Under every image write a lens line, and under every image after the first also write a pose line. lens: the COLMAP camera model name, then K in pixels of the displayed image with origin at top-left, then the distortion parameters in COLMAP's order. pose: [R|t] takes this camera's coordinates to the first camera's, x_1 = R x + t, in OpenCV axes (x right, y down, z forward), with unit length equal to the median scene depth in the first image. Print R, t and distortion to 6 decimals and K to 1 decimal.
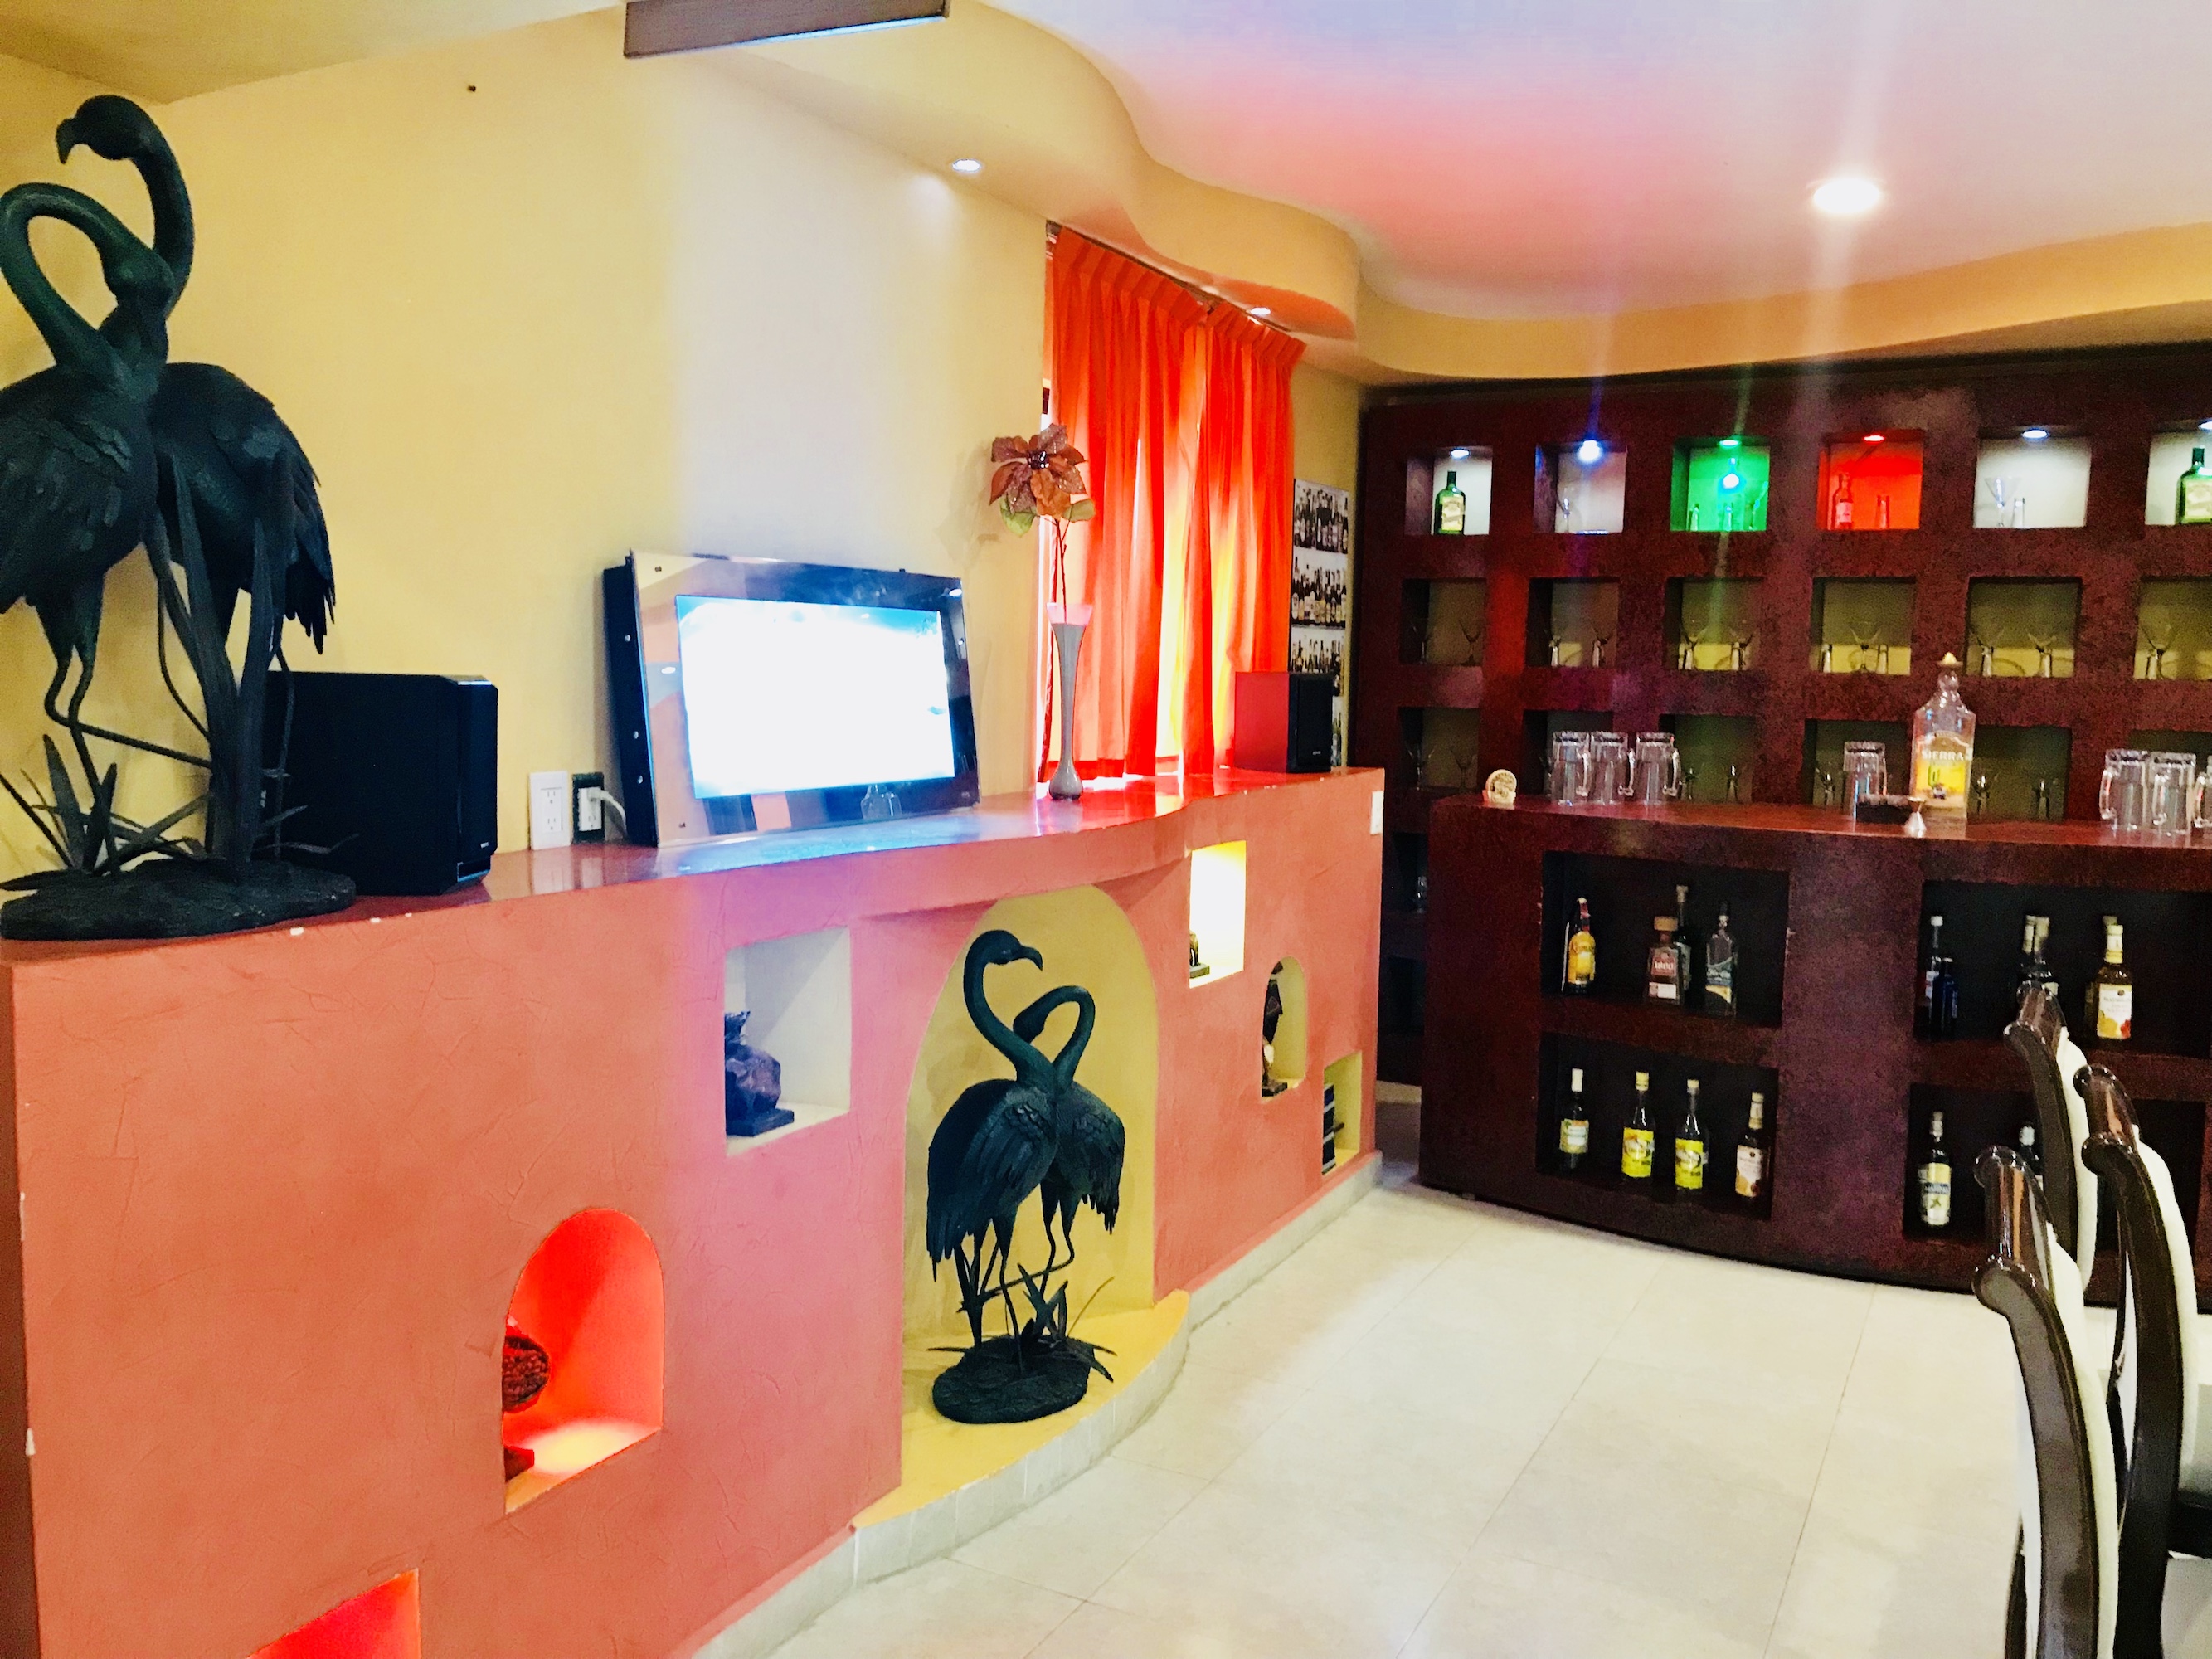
lens RADIAL K [[1806.2, 0, 1085.6], [0, 1806.2, 815.9], [0, 0, 1]] dist [0.014006, -0.019767]
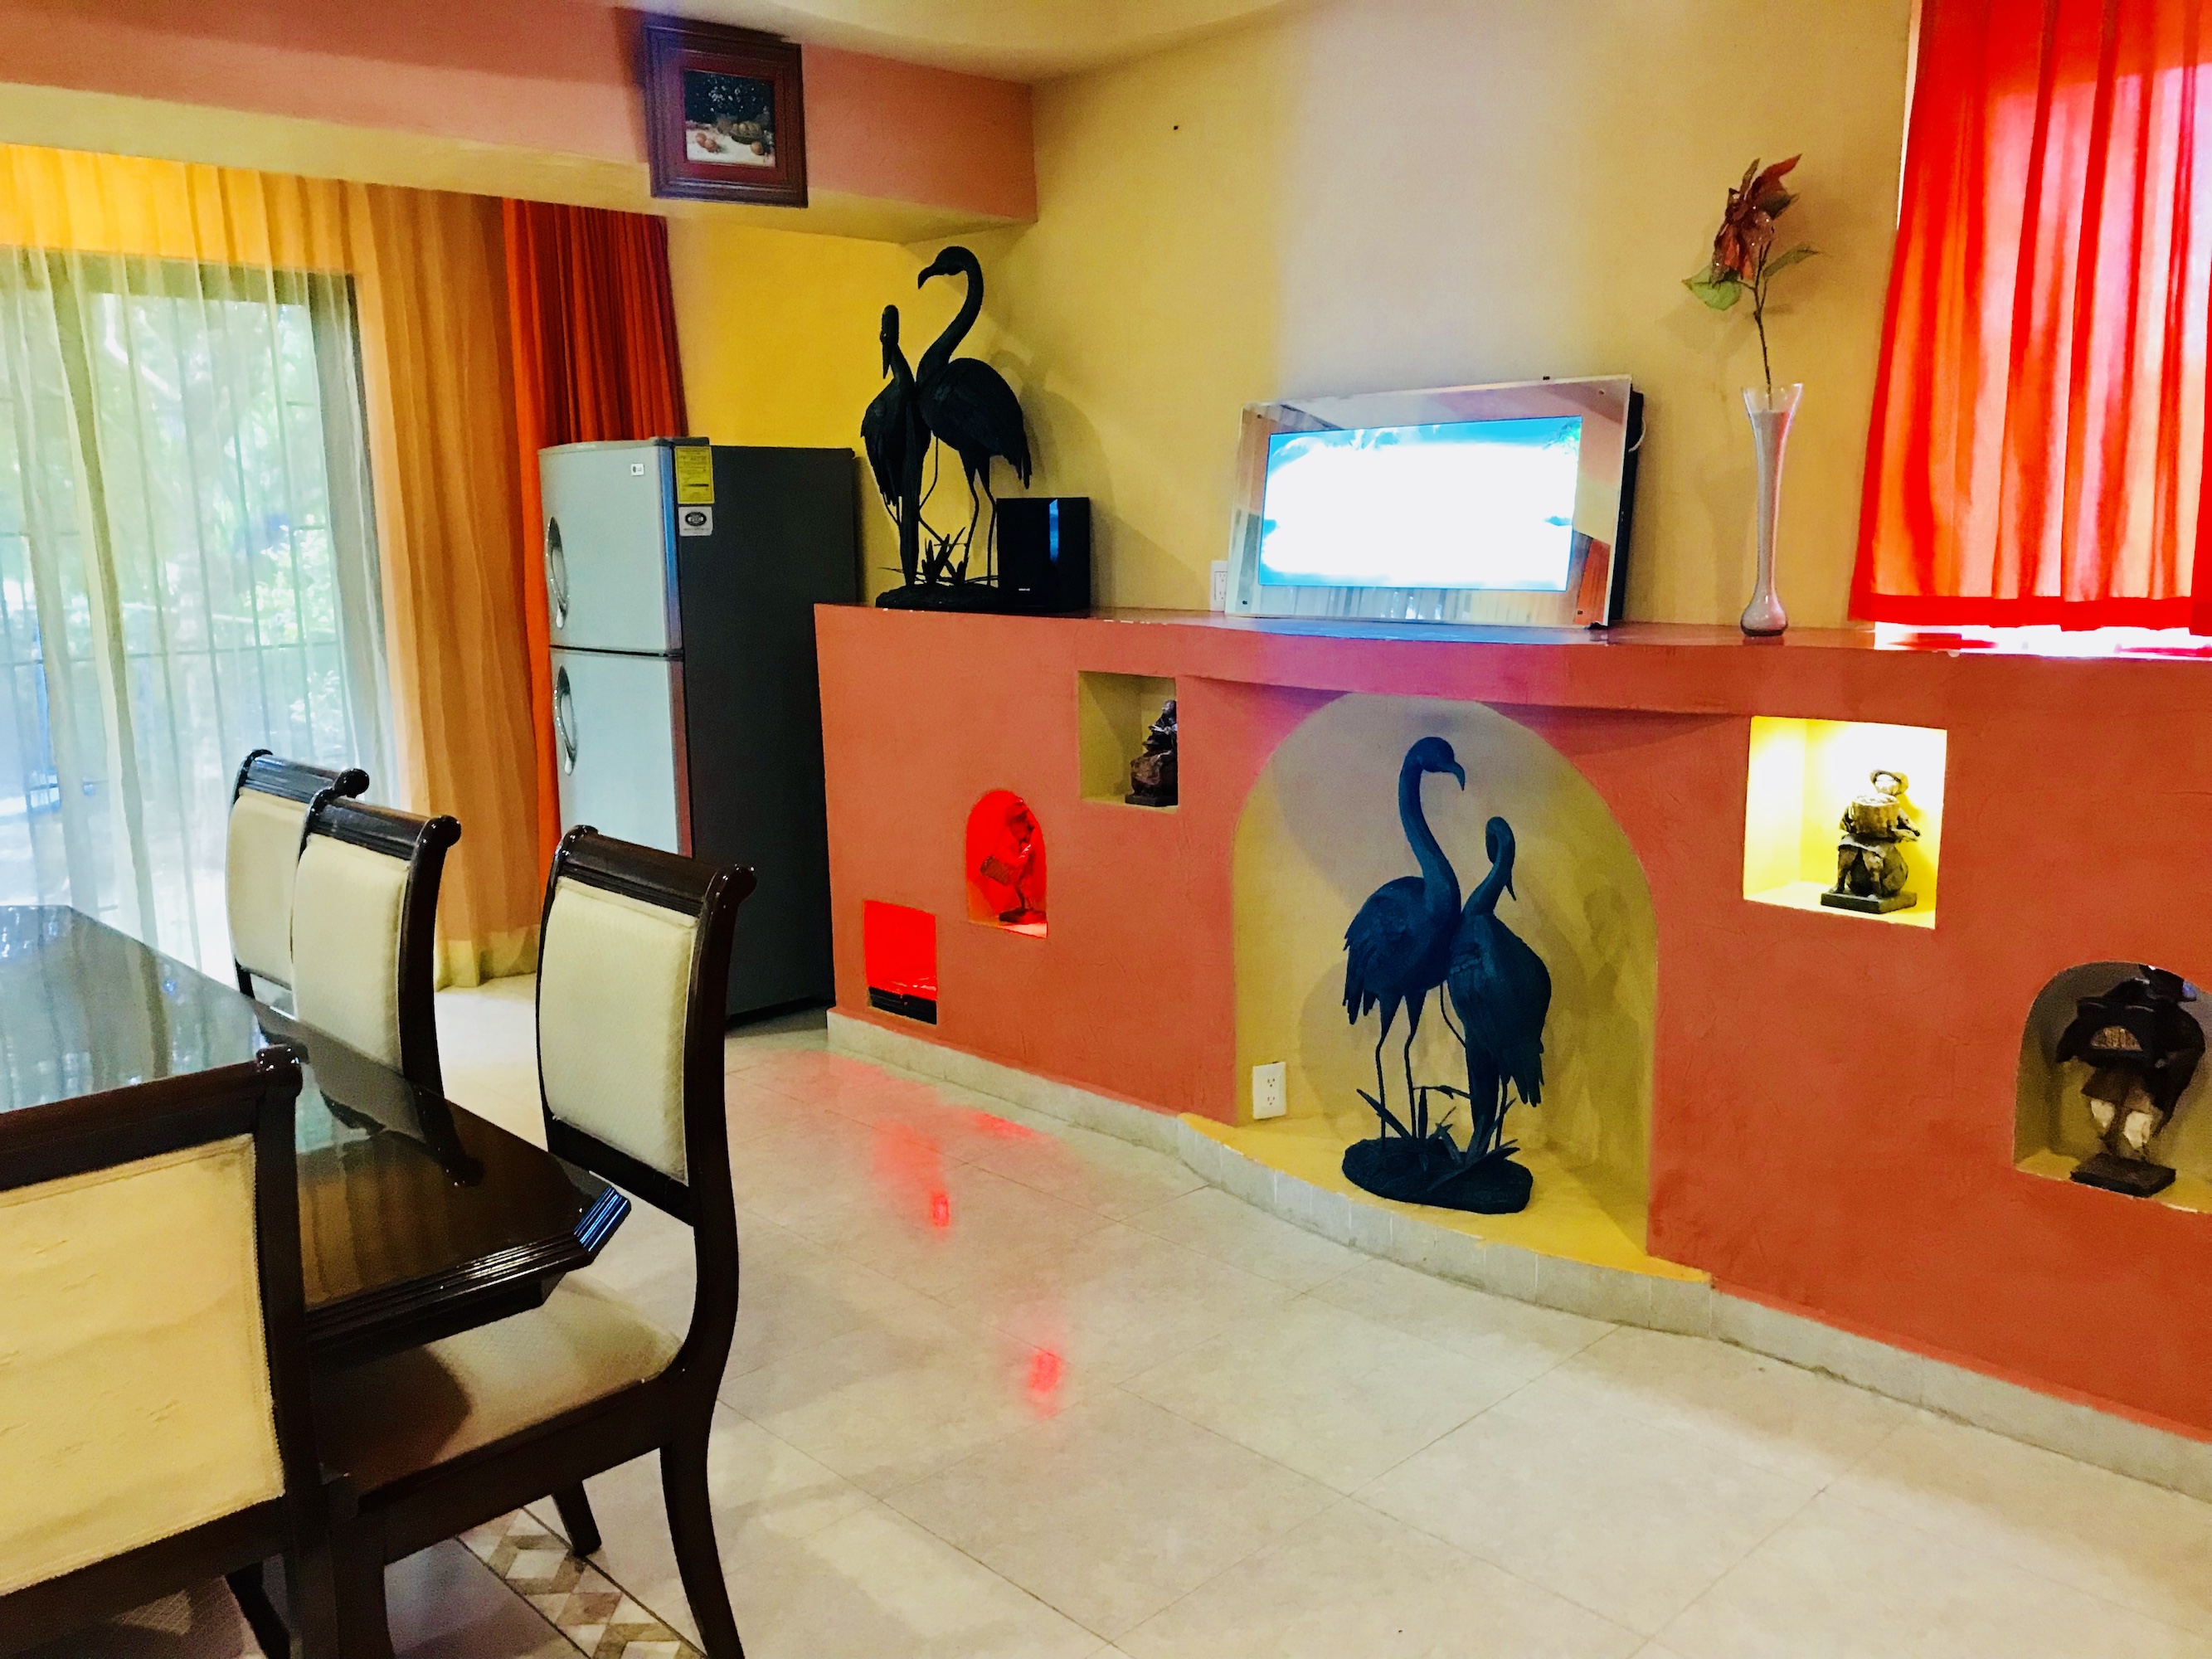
lens RADIAL K [[1806.2, 0, 1098.2], [0, 1806.2, 827.2], [0, 0, 1]] dist [0.014006, -0.019767]
pose [[-0.300392, 0.160481, -0.940218, 0.691823], [-0.063951, 0.980137, 0.187726, -0.047791], [0.951670, 0.116519, -0.284163, 0.784953]]
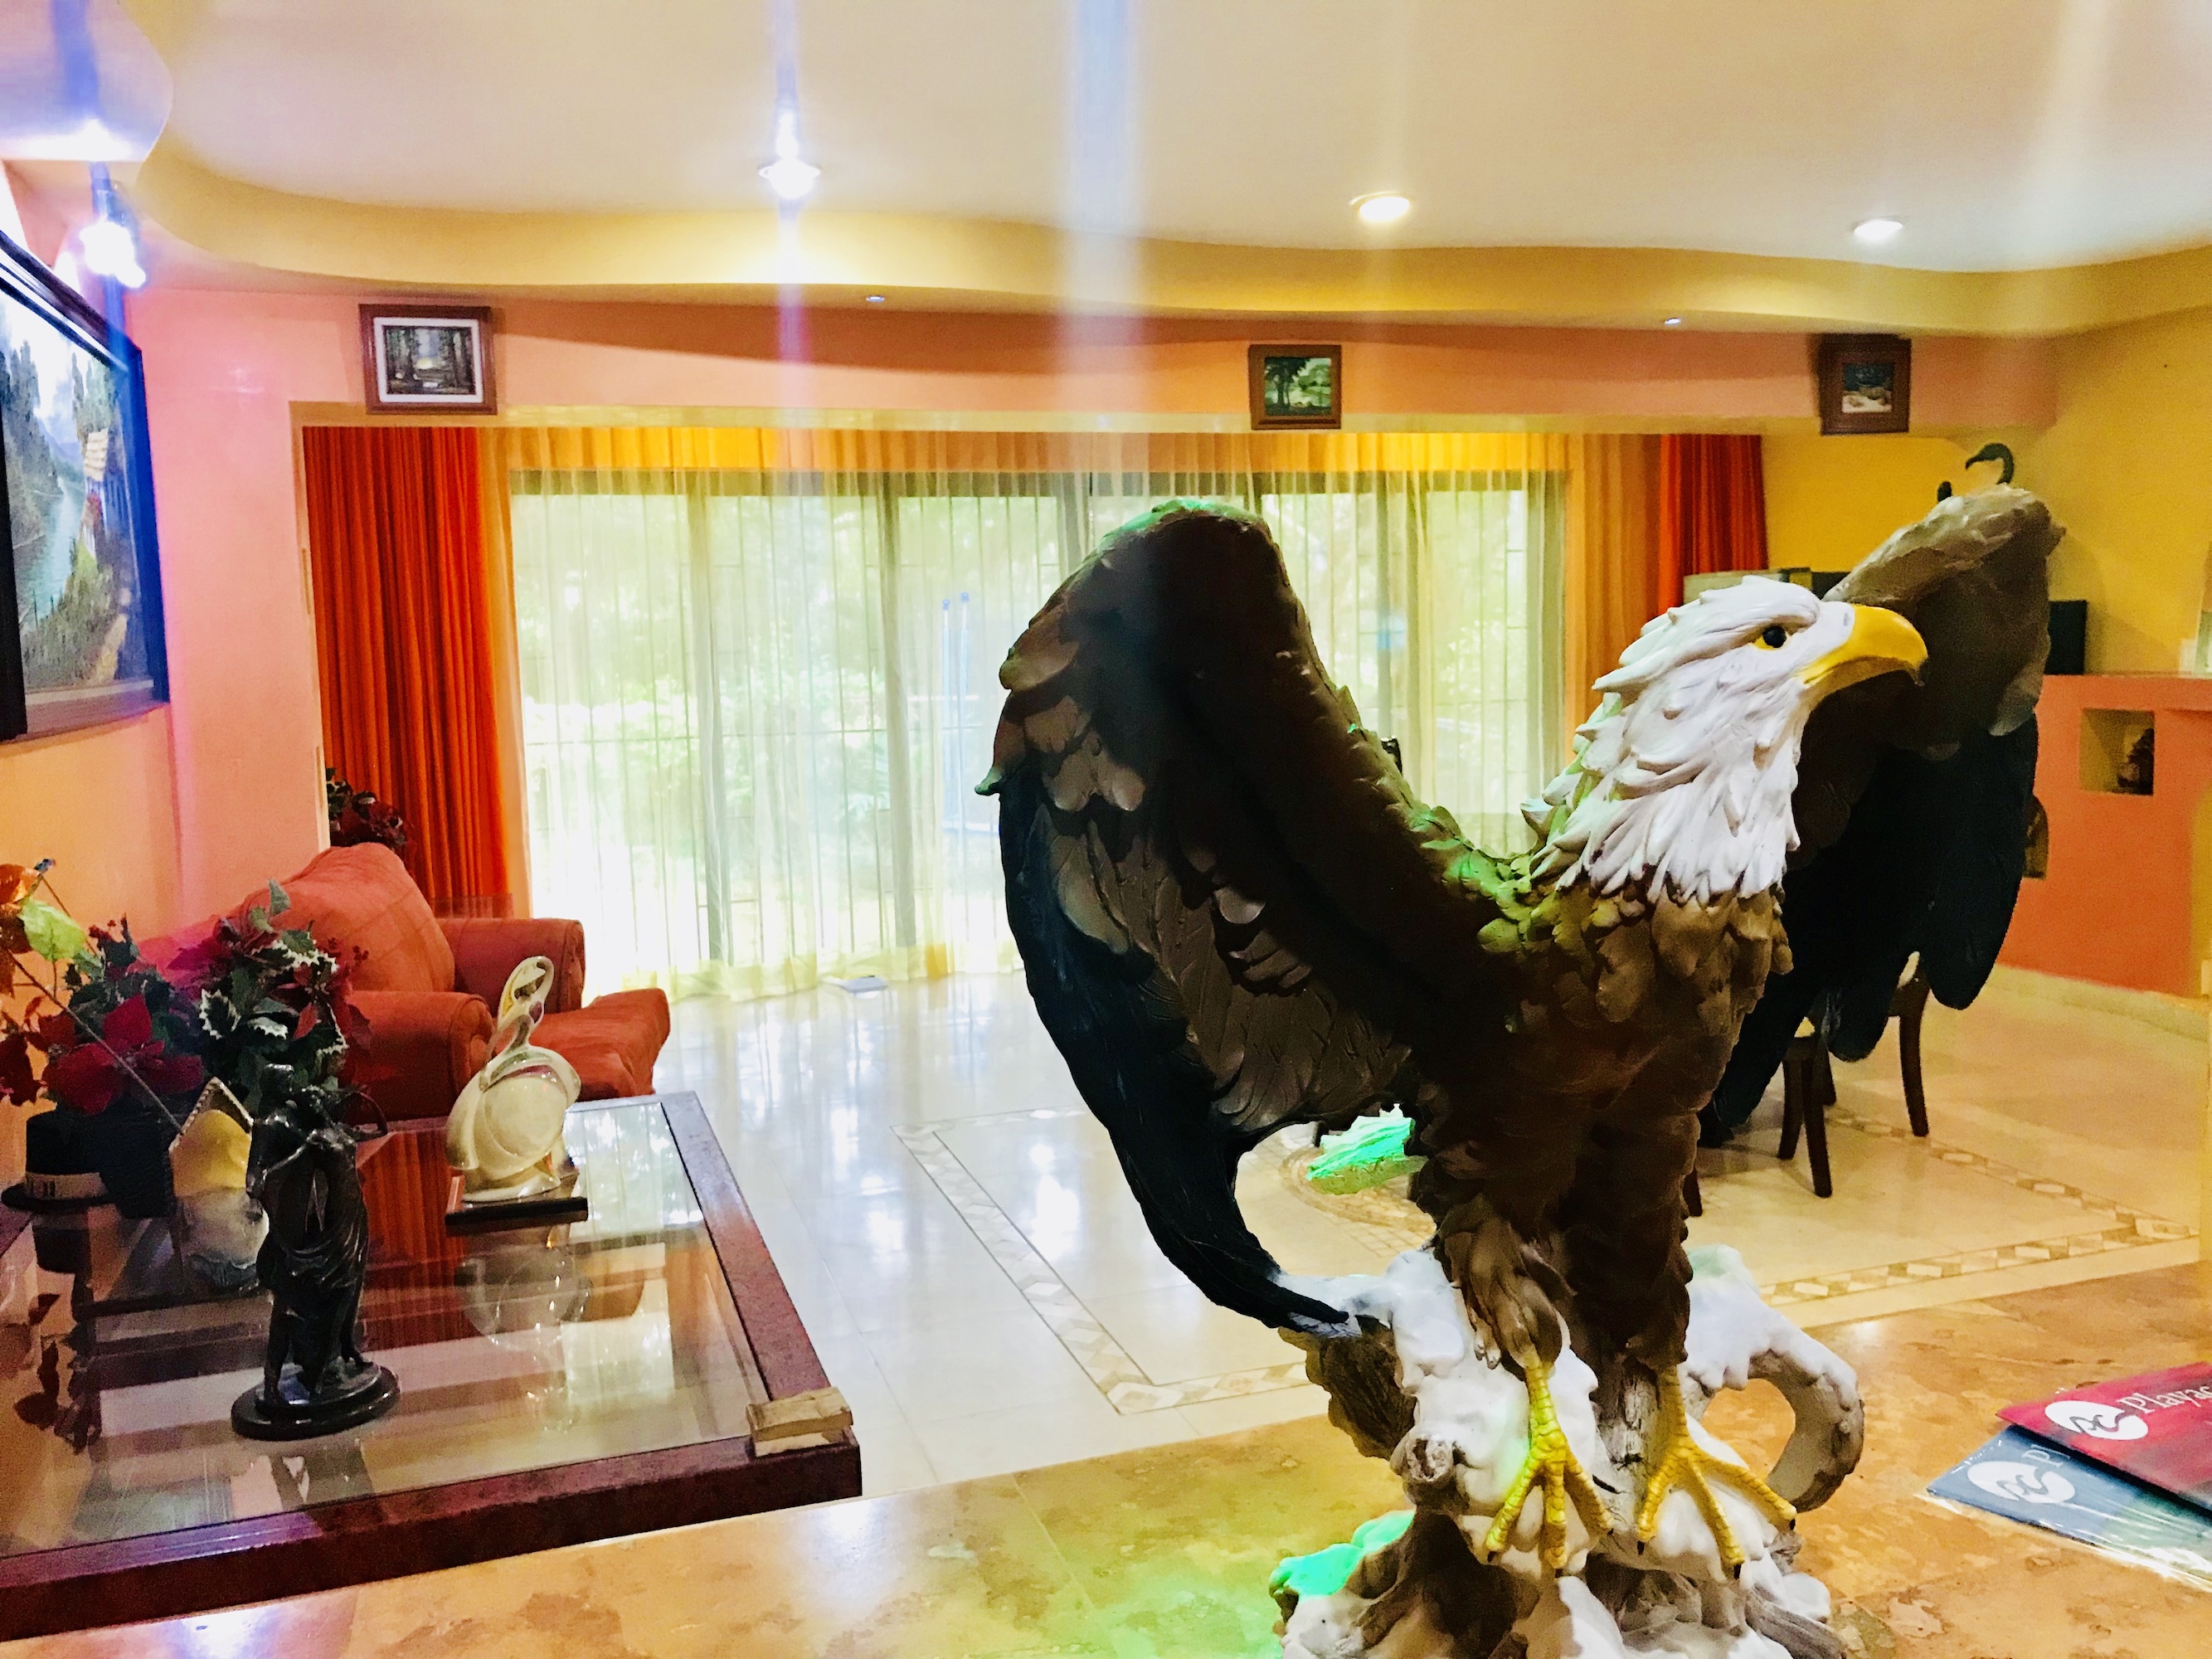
lens RADIAL K [[1806.2, 0, 1092.9], [0, 1806.2, 822.8], [0, 0, 1]] dist [0.014006, -0.019767]
pose [[-0.692379, 0.082682, -0.716781, 1.366092], [-0.038327, 0.987796, 0.150967, -0.051525], [0.720515, 0.131999, -0.680760, 0.924630]]
